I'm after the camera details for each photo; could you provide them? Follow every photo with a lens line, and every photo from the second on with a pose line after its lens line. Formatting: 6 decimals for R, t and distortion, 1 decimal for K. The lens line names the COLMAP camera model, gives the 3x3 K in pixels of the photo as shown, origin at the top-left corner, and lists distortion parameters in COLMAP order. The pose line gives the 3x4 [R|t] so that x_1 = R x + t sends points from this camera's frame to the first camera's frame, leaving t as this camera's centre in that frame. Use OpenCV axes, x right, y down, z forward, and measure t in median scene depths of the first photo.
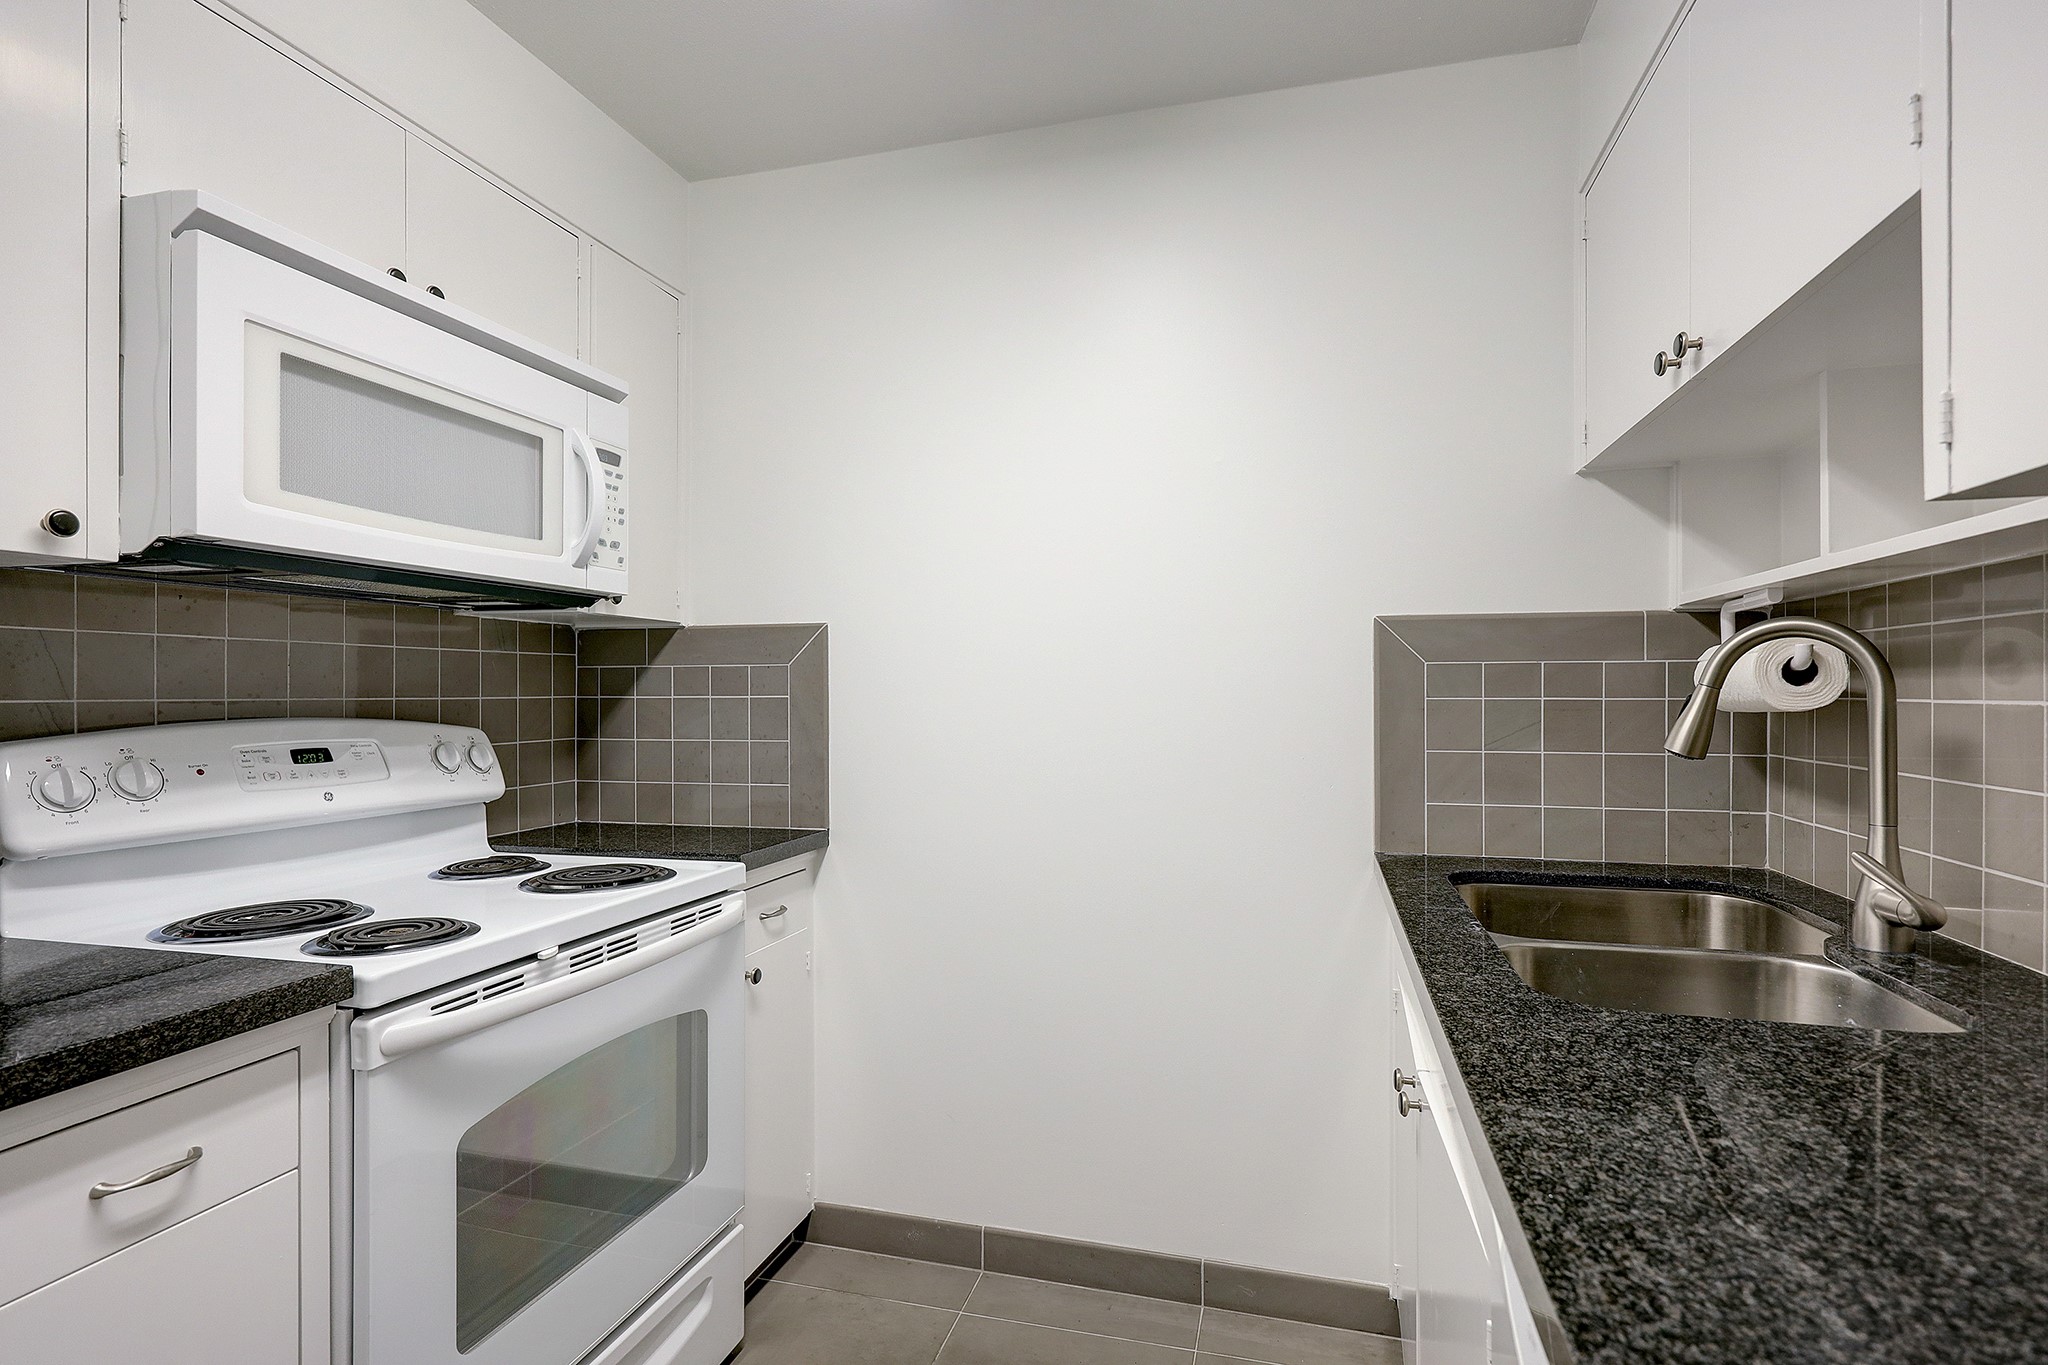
lens RADIAL K [[1001.0, 0, 1026.0], [0, 1001.0, 691.7], [0, 0, 1]] dist [0.001244, 0.000171]
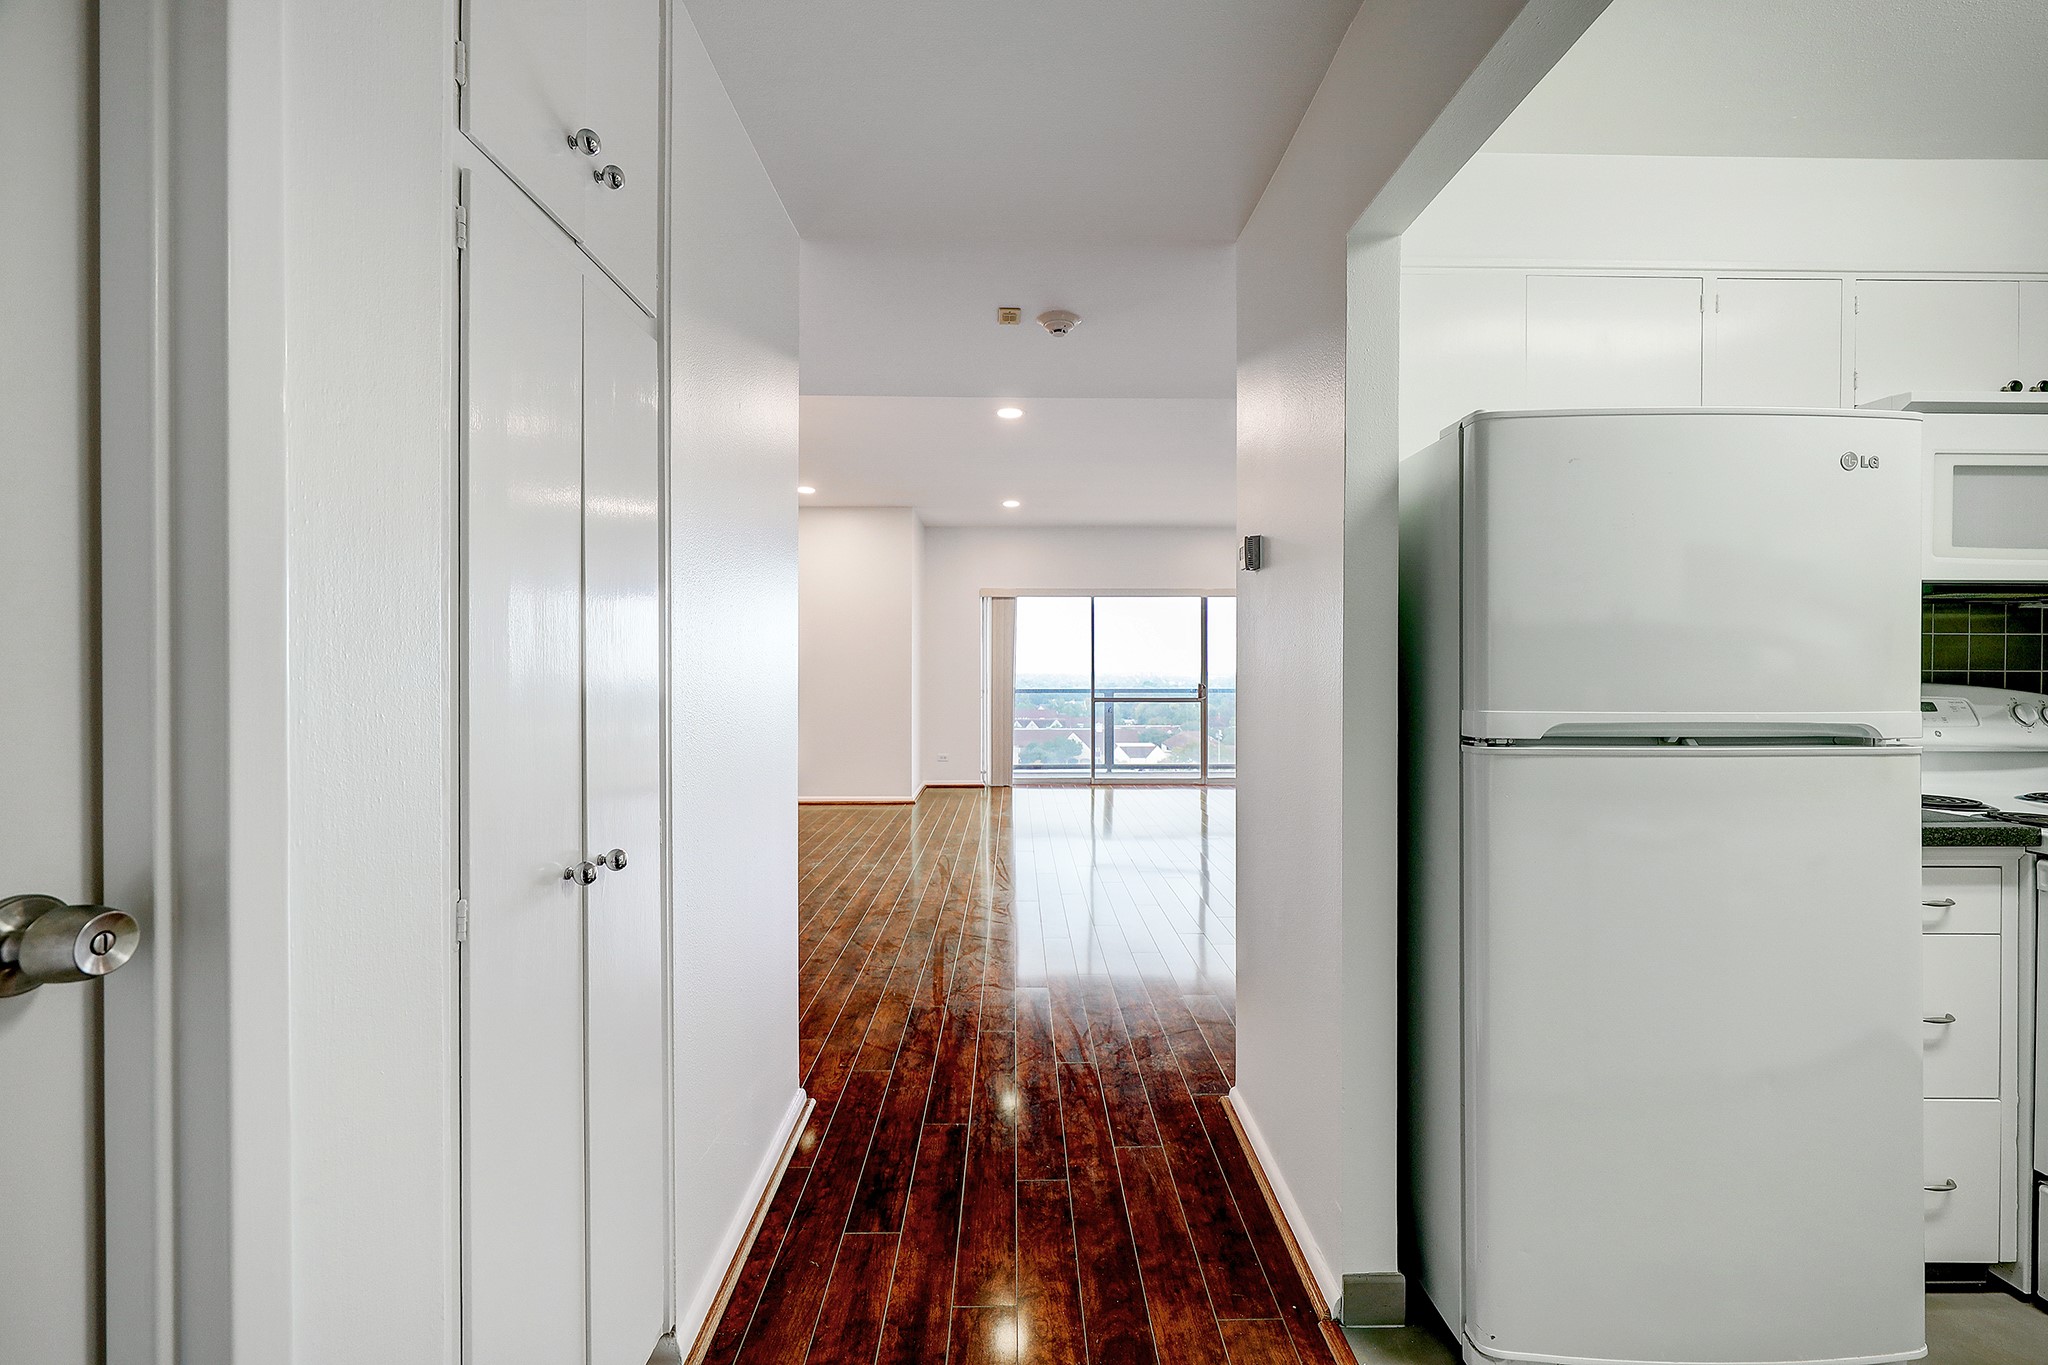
lens RADIAL K [[847.4, 0, 1021.0], [0, 847.4, 678.7], [0, 0, 1]] dist [-0.002516, 0.001358]
pose [[0.292097, 0.019096, -0.956198, 0.128855], [0.002615, 0.999781, 0.020766, -0.010229], [0.956385, -0.008566, 0.291983, -0.711262]]
